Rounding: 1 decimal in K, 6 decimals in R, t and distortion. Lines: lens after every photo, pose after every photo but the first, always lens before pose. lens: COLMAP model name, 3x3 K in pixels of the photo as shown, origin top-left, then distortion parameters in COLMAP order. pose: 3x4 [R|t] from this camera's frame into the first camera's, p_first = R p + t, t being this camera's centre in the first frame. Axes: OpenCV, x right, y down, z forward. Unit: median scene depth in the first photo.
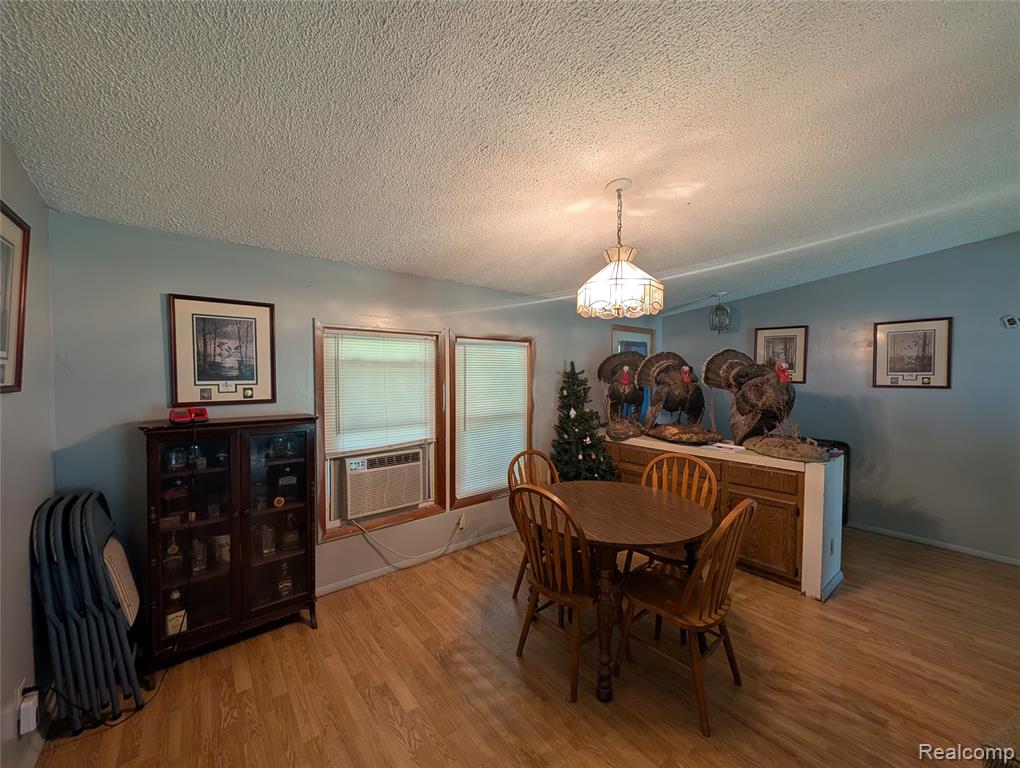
lens RADIAL K [[383.7, 0, 508.0], [0, 383.7, 384.1], [0, 0, 1]] dist [-0.001325, 0.000418]
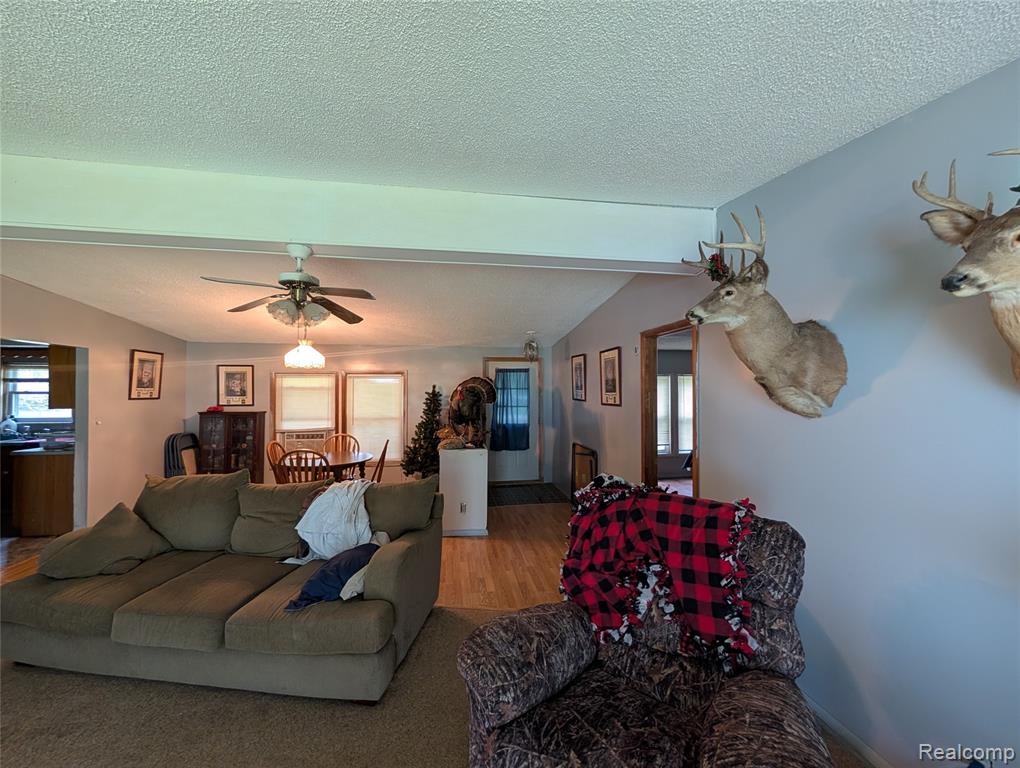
lens RADIAL K [[383.7, 0, 510.9], [0, 383.7, 385.3], [0, 0, 1]] dist [-0.001325, 0.000418]
pose [[0.865392, -0.009870, -0.500998, 1.790195], [-0.011248, 0.999172, -0.039113, -0.003842], [0.500969, 0.039483, 0.864564, -0.244675]]
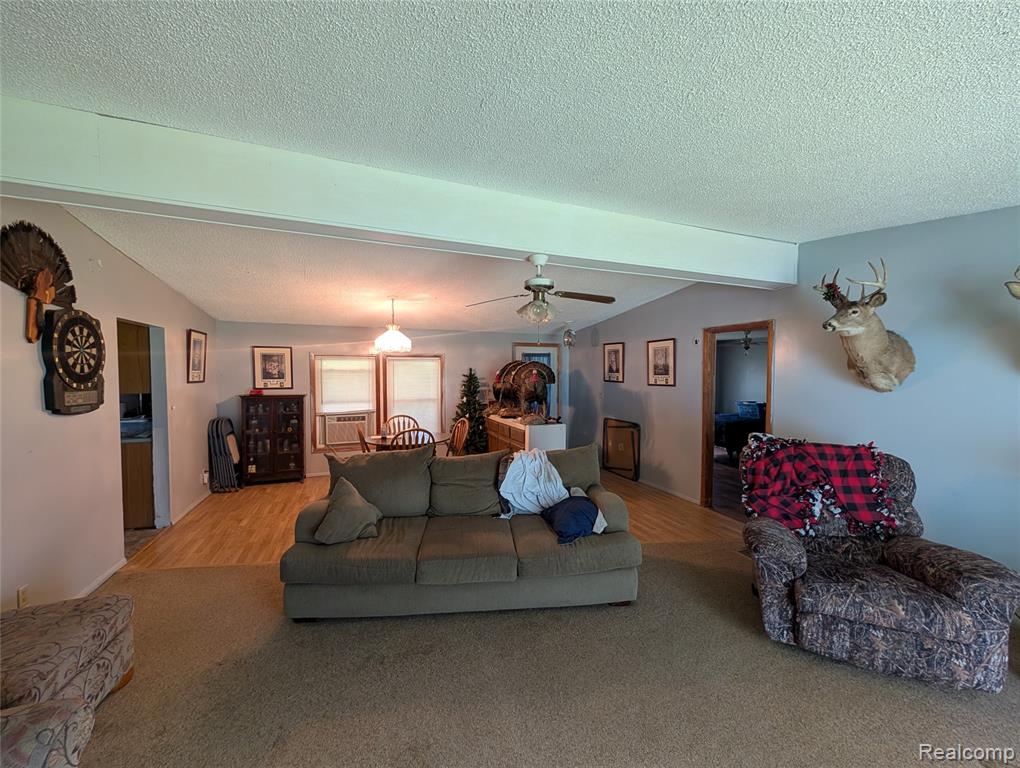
lens RADIAL K [[383.7, 0, 509.0], [0, 383.7, 384.1], [0, 0, 1]] dist [-0.001325, 0.000418]
pose [[0.953261, 0.007612, -0.302051, 1.216927], [-0.006805, 0.999970, 0.003725, 0.001758], [0.302070, -0.001495, 0.953284, -0.744995]]
